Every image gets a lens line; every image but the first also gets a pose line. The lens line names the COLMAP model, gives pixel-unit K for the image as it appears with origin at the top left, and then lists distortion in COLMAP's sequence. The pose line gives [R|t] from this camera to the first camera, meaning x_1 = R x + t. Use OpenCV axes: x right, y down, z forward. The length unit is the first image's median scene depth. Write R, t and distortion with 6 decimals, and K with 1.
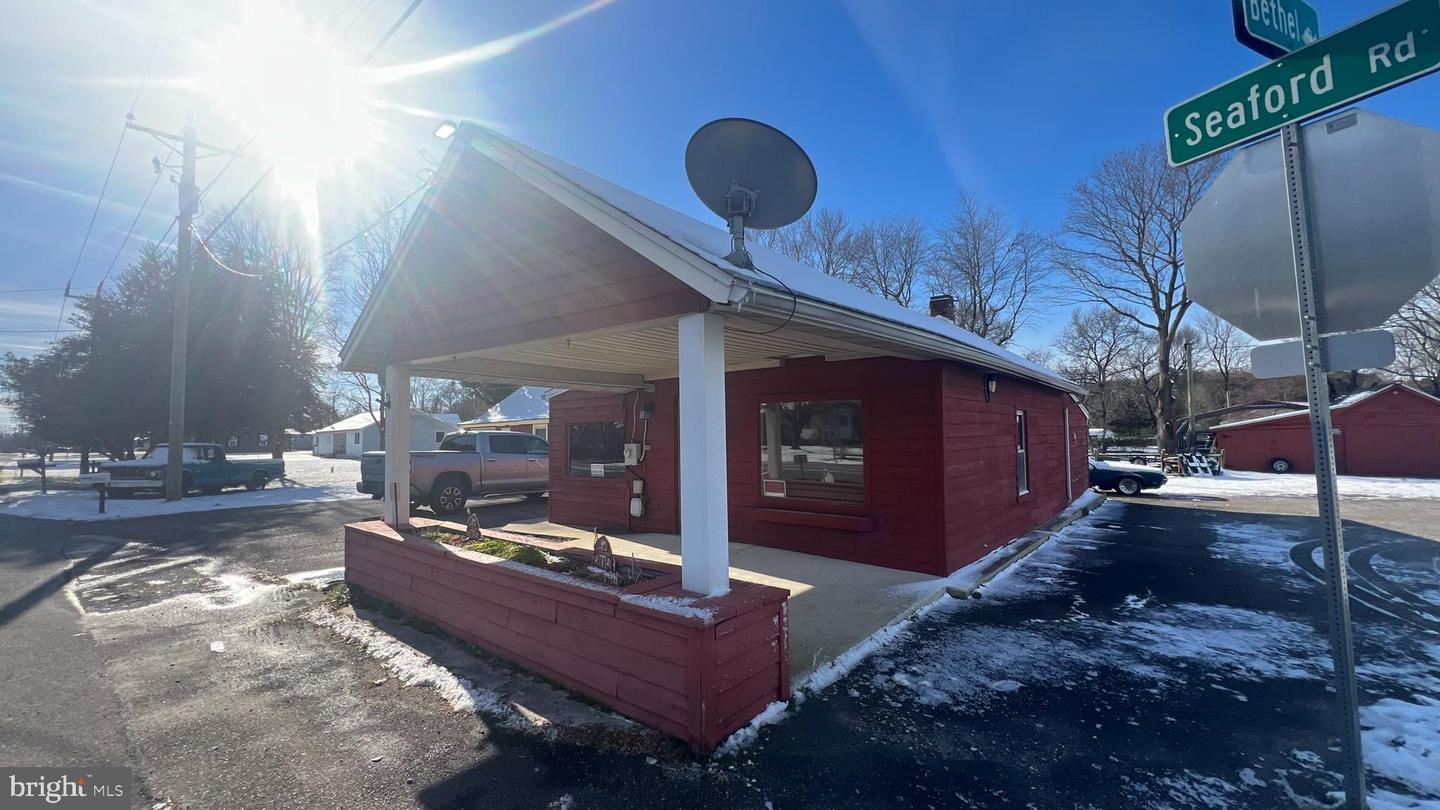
lens RADIAL K [[588.3, 0, 712.0], [0, 588.3, 402.1], [0, 0, 1]] dist [-0.006427, 0.000734]
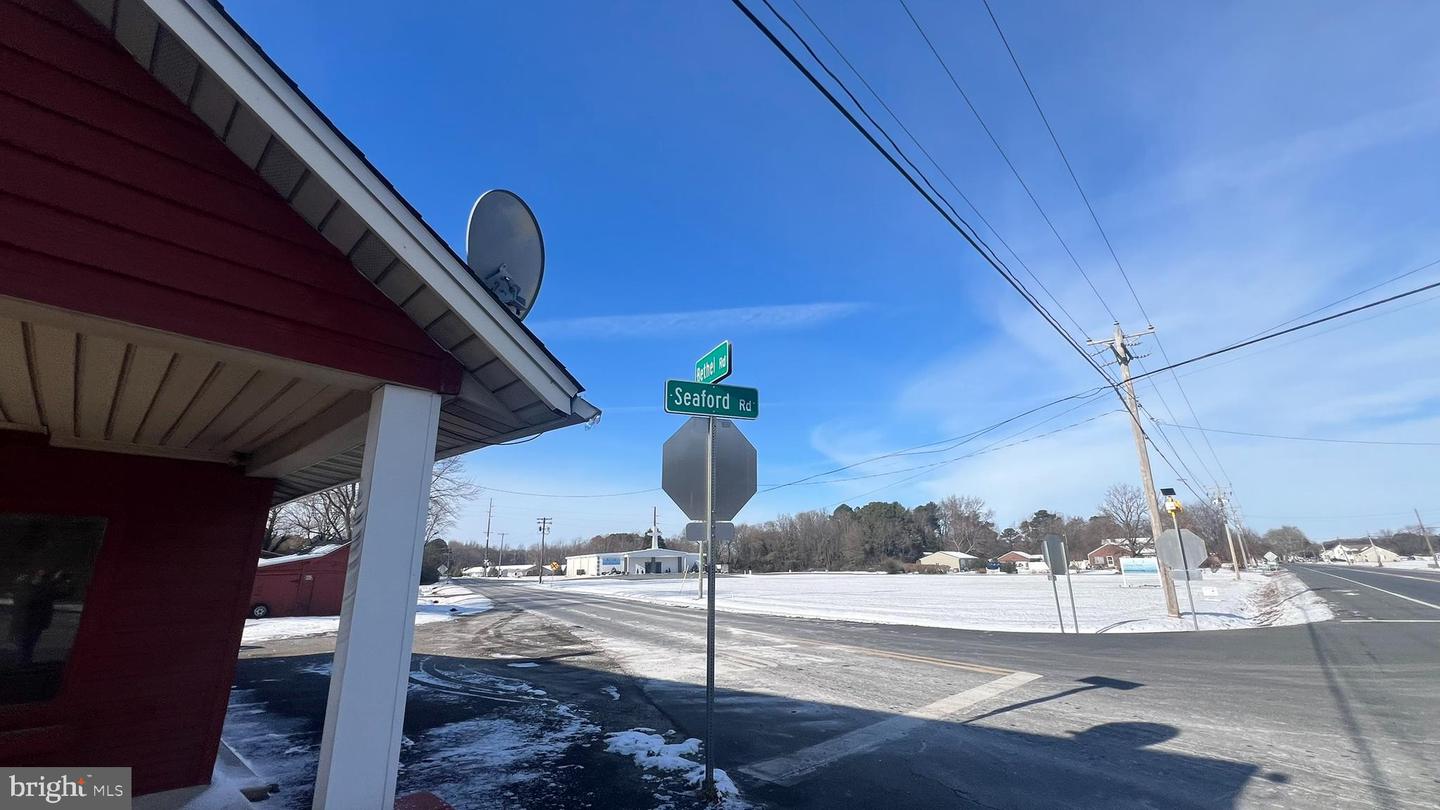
lens RADIAL K [[588.3, 0, 709.2], [0, 588.3, 403.8], [0, 0, 1]] dist [-0.006427, 0.000734]
pose [[0.046110, 0.289005, 0.956216, -0.950738], [-0.050736, 0.956677, -0.286698, 0.073857], [-0.997647, -0.035295, 0.058776, 0.848044]]
